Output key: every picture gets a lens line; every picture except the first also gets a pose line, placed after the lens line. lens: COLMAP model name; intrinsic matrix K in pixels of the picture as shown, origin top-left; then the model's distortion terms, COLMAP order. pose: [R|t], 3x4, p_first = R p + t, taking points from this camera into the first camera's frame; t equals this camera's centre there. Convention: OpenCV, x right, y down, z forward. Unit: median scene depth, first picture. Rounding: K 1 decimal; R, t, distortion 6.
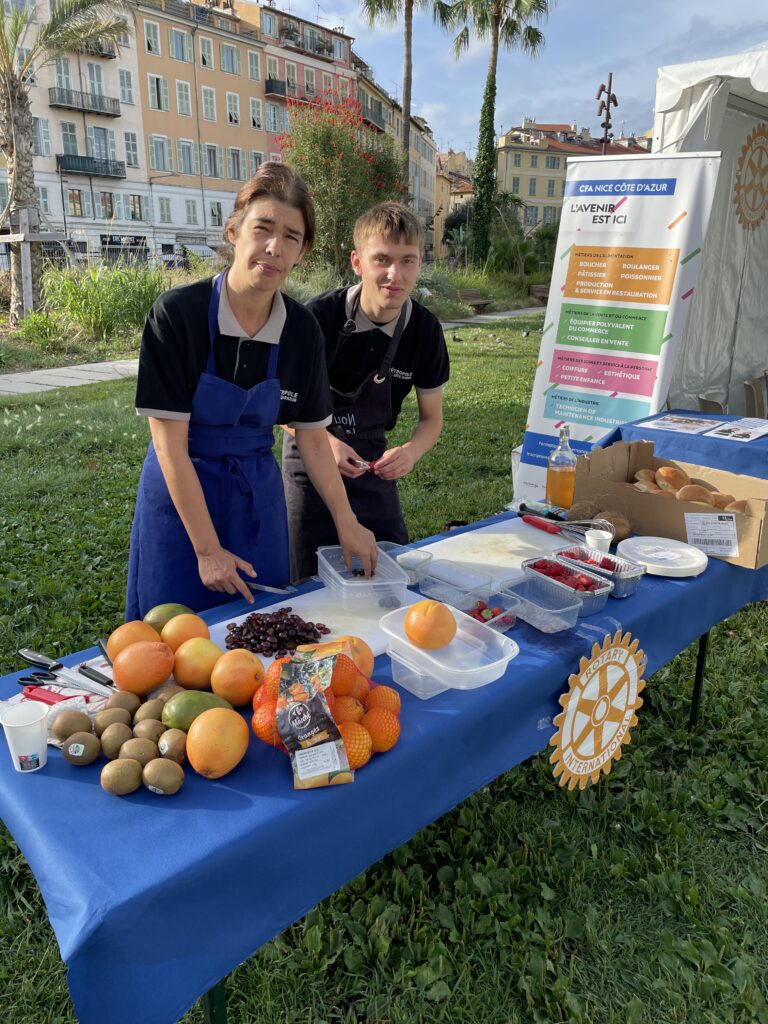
lens RADIAL K [[798.0, 0, 384.0], [0, 798.0, 512.0], [0, 0, 1]] dist [0.103230, -0.152512]
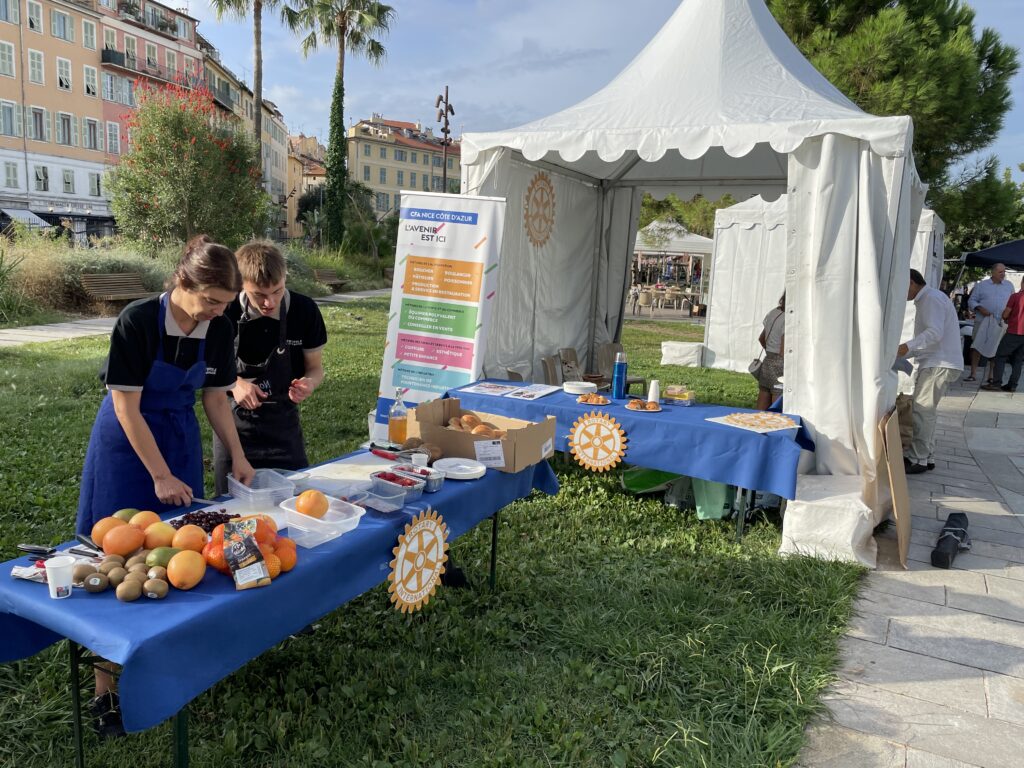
lens RADIAL K [[798.0, 0, 512.0], [0, 798.0, 384.0], [0, 0, 1]] dist [0.103230, -0.152512]
pose [[0.946270, -0.014303, 0.323063, -0.030847], [0.054654, 0.991723, -0.116179, 0.039606], [-0.318727, 0.127594, 0.939219, -0.264713]]
